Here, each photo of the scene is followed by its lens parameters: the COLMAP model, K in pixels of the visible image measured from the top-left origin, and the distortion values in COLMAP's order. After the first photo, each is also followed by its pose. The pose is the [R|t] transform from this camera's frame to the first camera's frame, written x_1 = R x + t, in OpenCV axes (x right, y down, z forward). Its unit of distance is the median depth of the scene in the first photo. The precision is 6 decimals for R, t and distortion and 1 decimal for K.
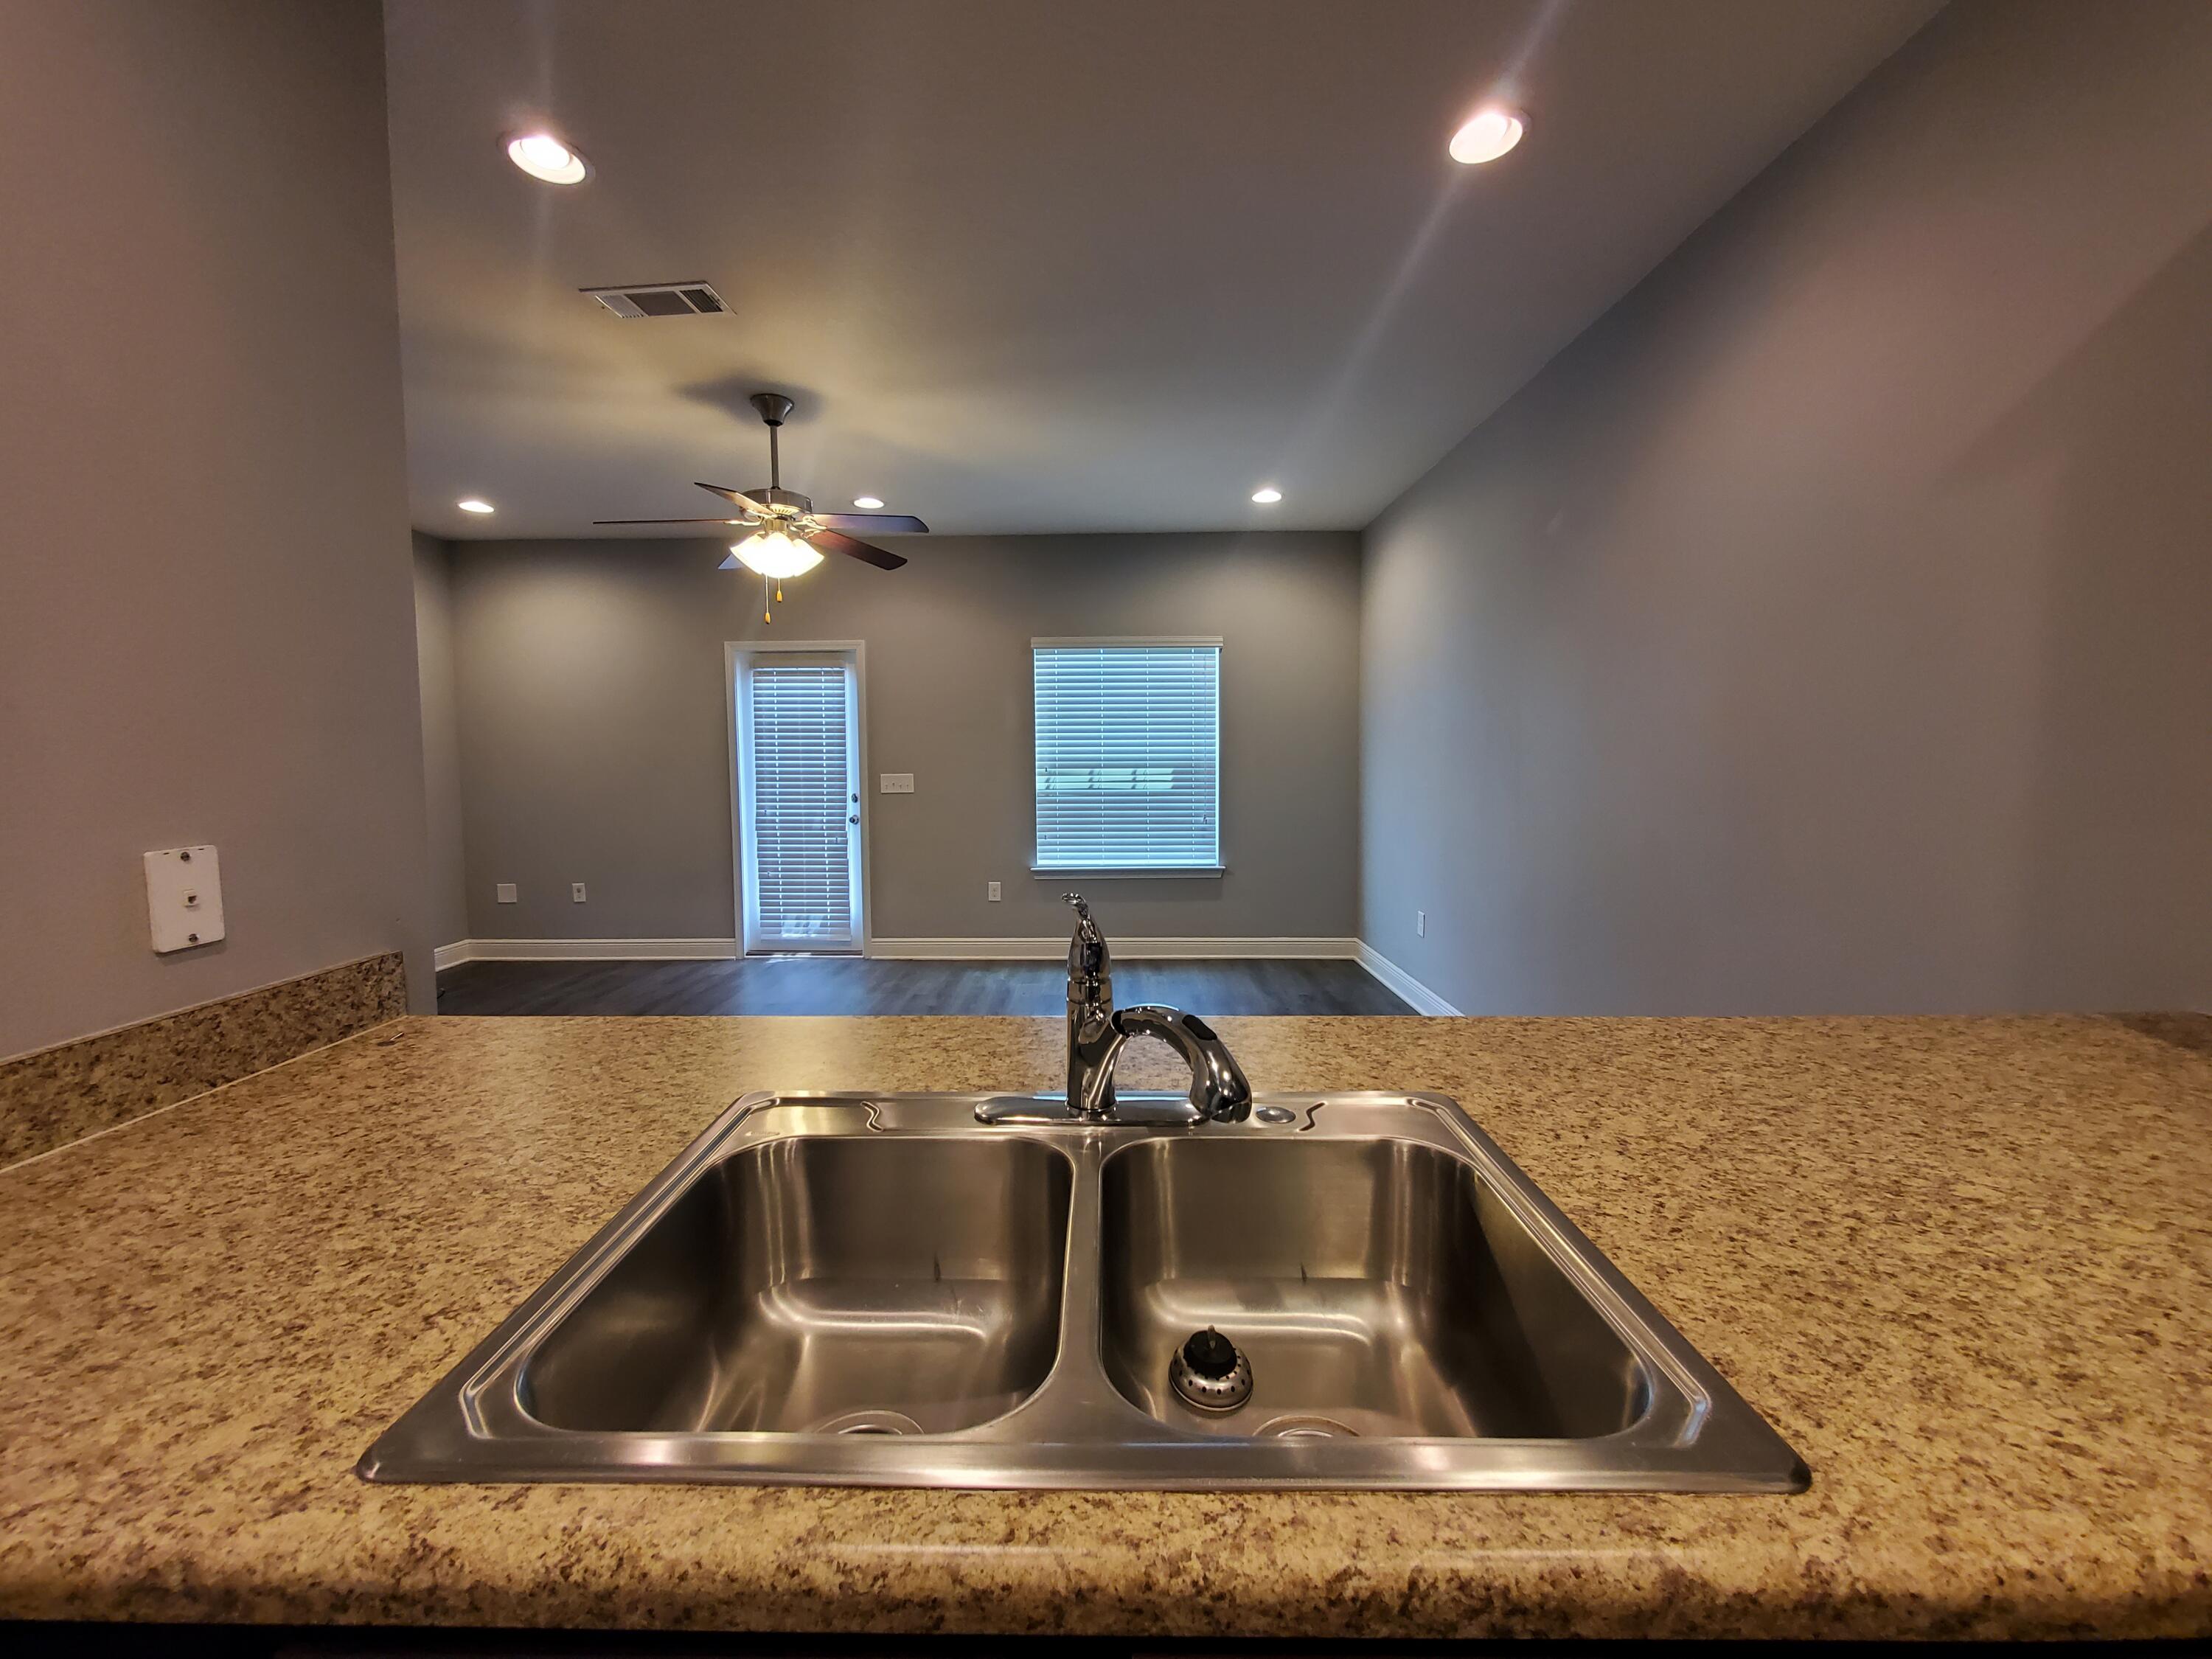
lens RADIAL K [[865.3, 0, 1090.6], [0, 865.3, 815.3], [0, 0, 1]] dist [-0.006978, 0.000368]
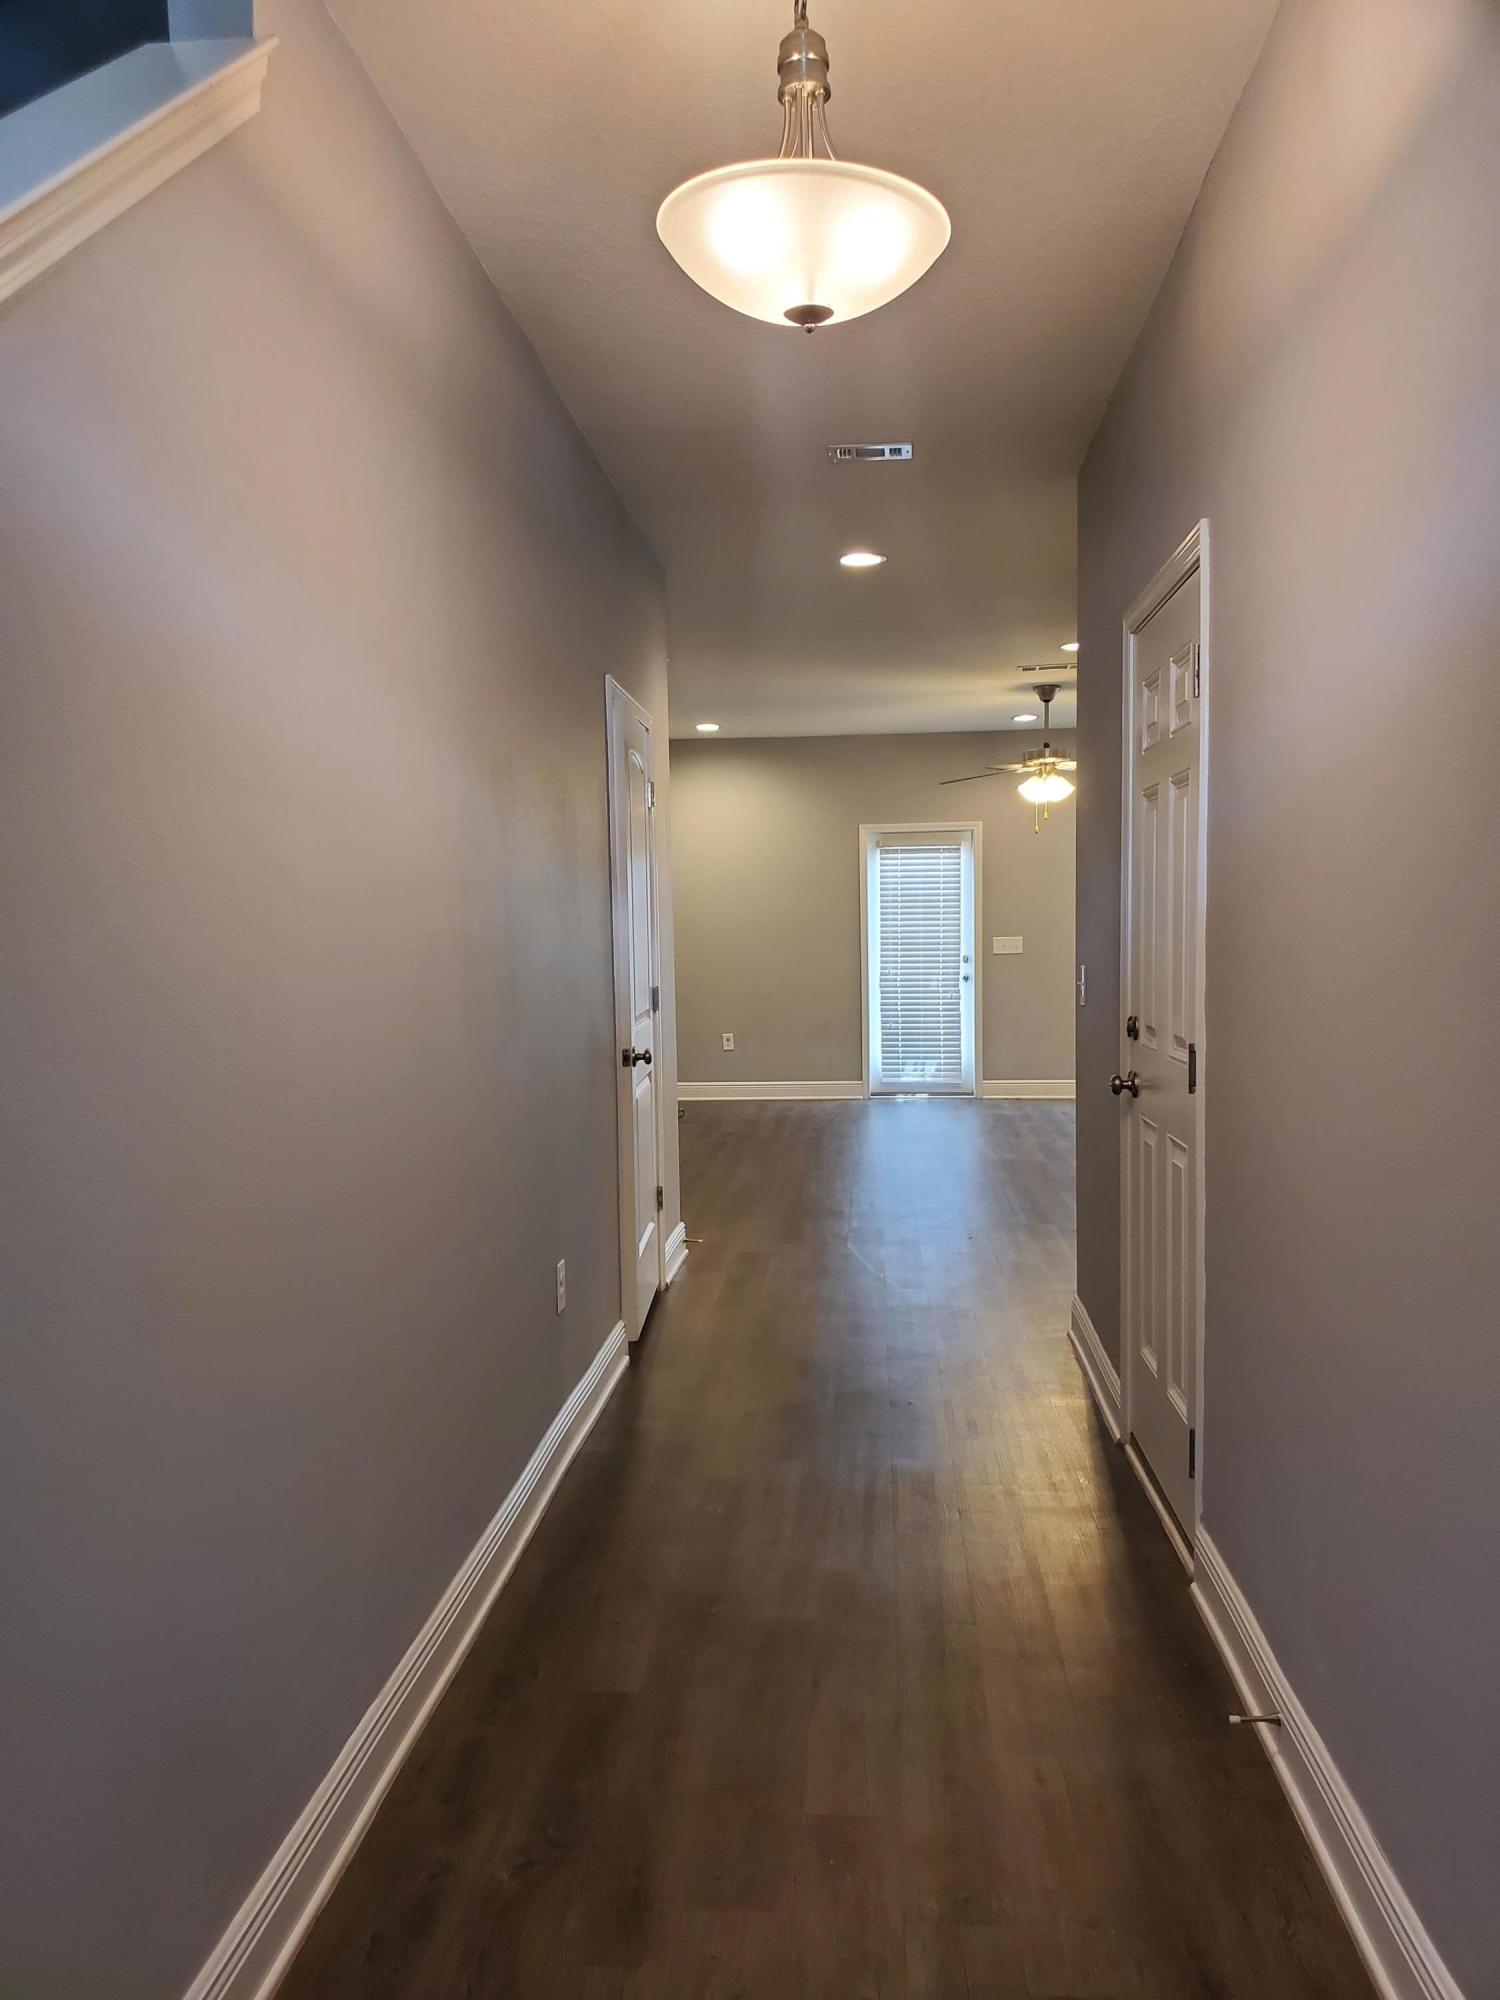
lens RADIAL K [[1550.3, 0, 724.1], [0, 1550.3, 1012.3], [0, 0, 1]] dist [0.063200, -0.004991]
pose [[0.995457, -0.004200, -0.095116, -0.401163], [0.002705, 0.999871, -0.015844, 0.083199], [0.095171, 0.015515, 0.995340, -1.082781]]
